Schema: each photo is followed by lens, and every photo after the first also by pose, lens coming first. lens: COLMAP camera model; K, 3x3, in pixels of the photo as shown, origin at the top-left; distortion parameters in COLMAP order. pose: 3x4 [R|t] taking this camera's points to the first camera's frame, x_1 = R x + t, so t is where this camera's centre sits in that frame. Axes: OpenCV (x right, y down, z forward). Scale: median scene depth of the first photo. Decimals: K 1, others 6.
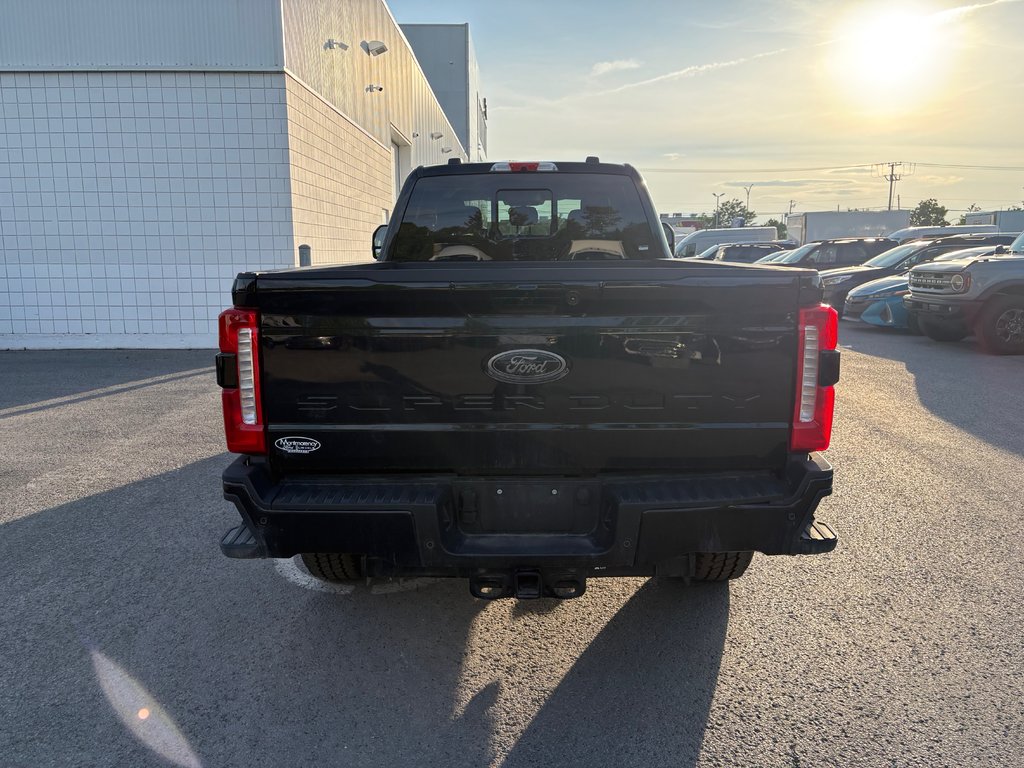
lens RADIAL K [[770.4, 0, 518.1], [0, 770.4, 380.4], [0, 0, 1]] dist [0.052848, -0.058761]
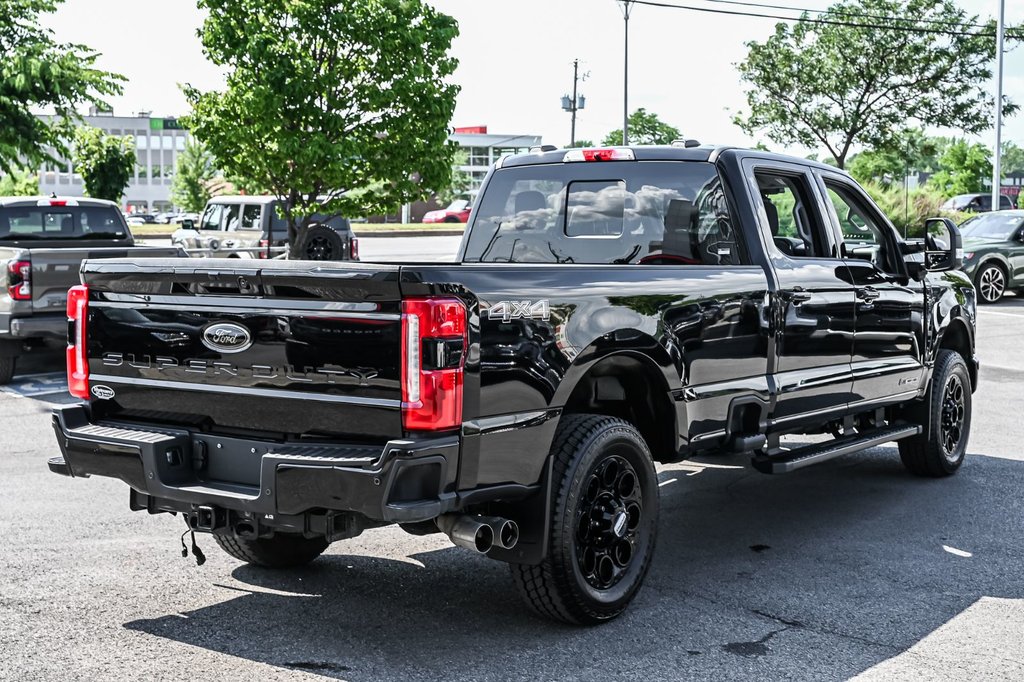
lens RADIAL K [[1353.9, 0, 512.0], [0, 1353.9, 341.0], [0, 0, 1]] dist [0.211867, 0.052345]
pose [[0.831179, 0.050318, -0.553724, 1.197270], [-0.109989, 0.991096, -0.075038, 0.075237], [0.545018, 0.123273, 0.829312, -0.415044]]
